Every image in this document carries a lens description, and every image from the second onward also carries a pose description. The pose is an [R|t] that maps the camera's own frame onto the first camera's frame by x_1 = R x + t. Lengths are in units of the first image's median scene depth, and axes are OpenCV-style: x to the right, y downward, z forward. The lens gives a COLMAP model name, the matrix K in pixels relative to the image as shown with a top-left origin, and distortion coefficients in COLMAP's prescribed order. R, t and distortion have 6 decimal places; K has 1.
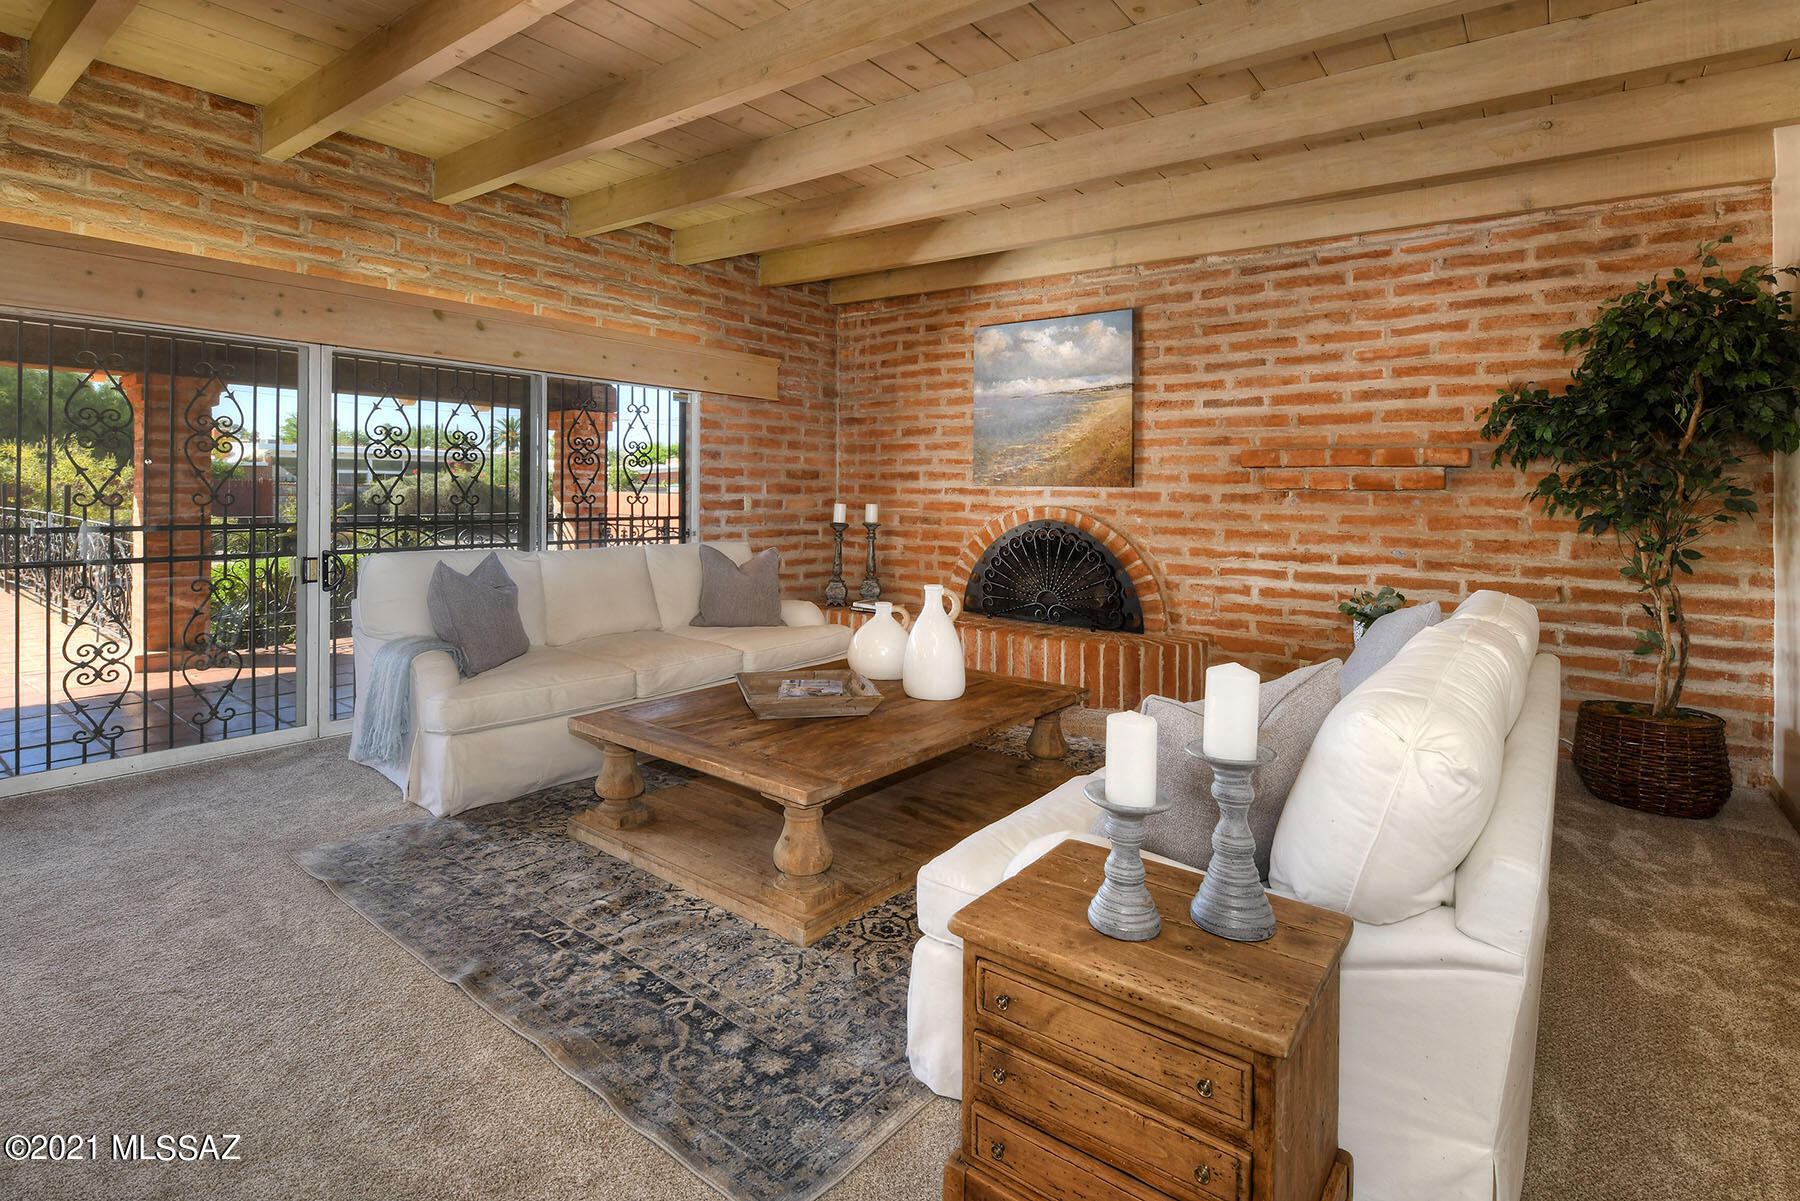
lens RADIAL K [[894.9, 0, 868.8], [0, 894.9, 460.6], [0, 0, 1]] dist [-0.008752, -0.004231]
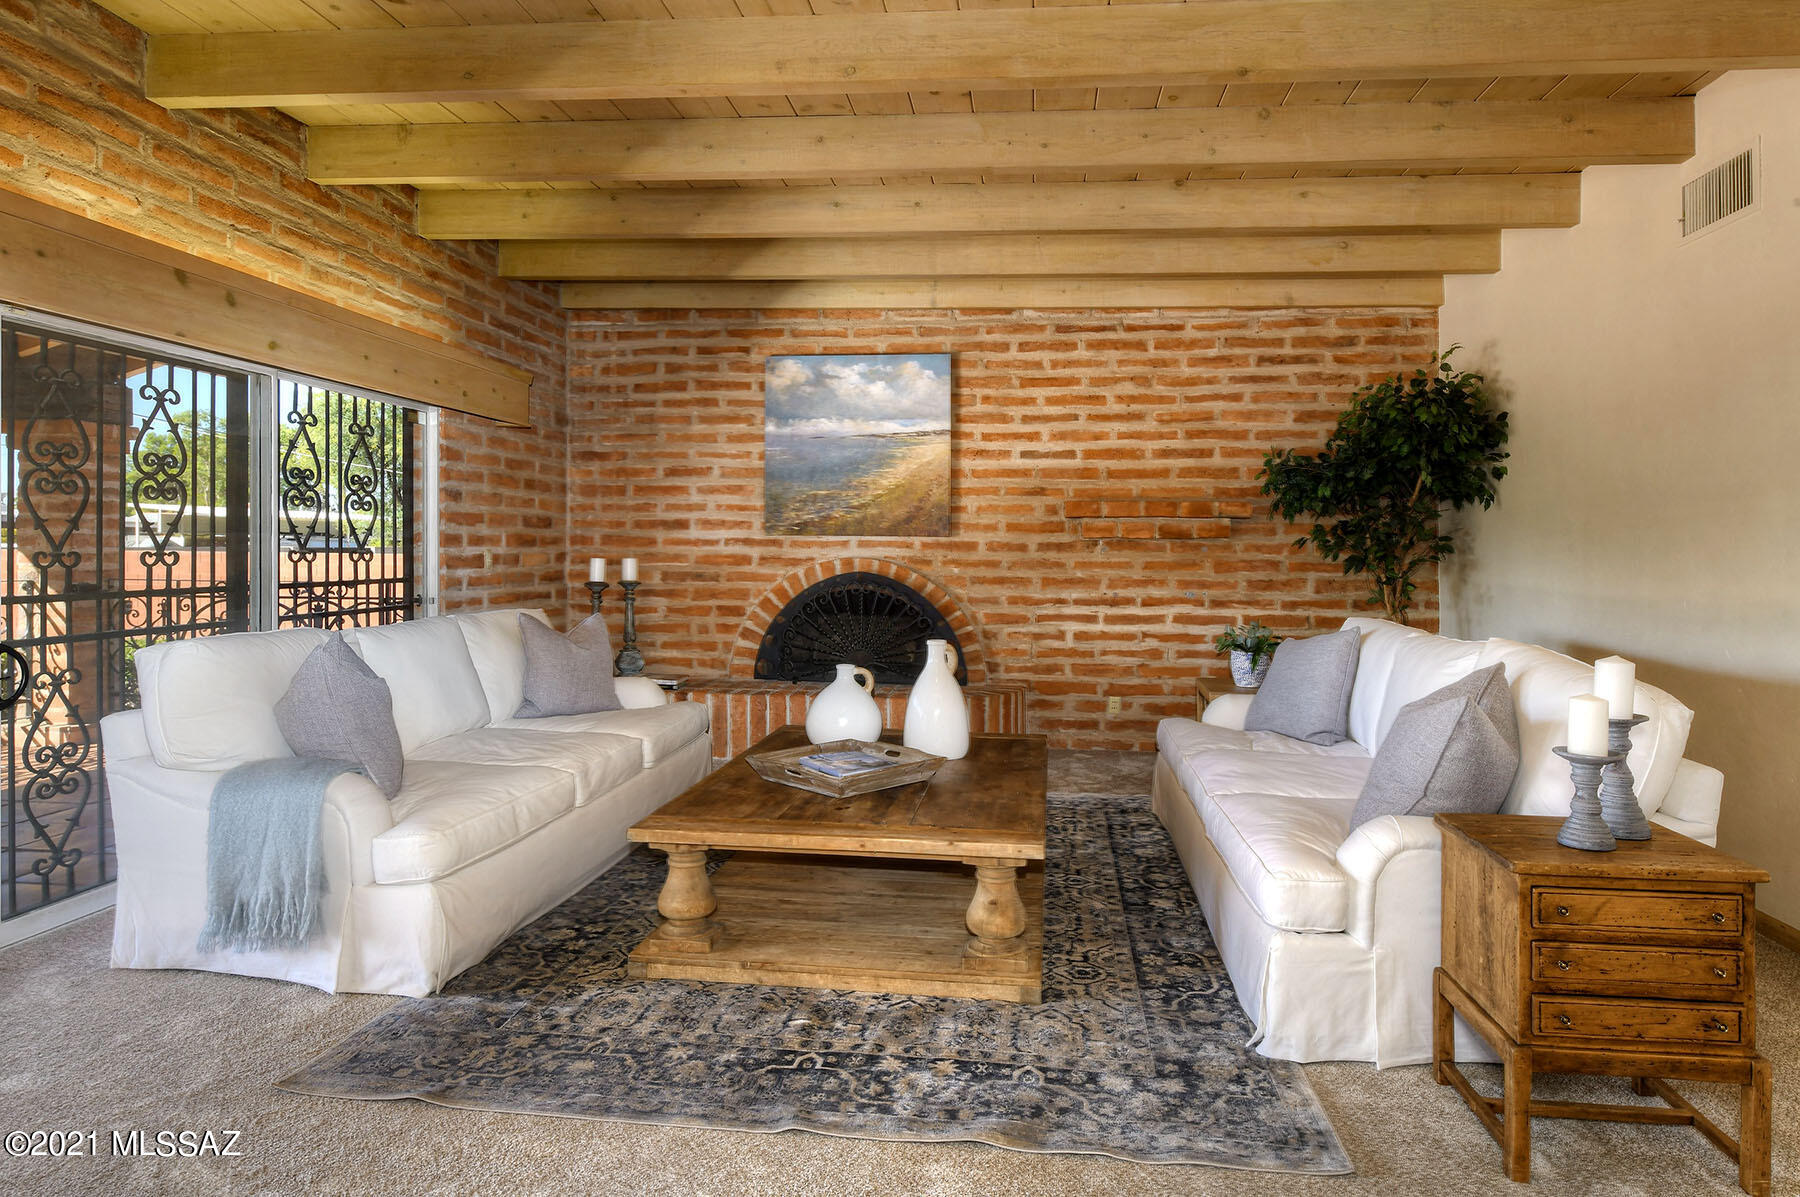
lens RADIAL K [[1054.2, 0, 952.8], [0, 1054.2, 507.8], [0, 0, 1]] dist [0.002586, -0.004709]
pose [[0.841446, 0.011631, 0.540217, -0.375819], [-0.012521, 0.999920, -0.002026, 0.000666], [-0.540197, -0.005059, 0.841524, 0.035886]]
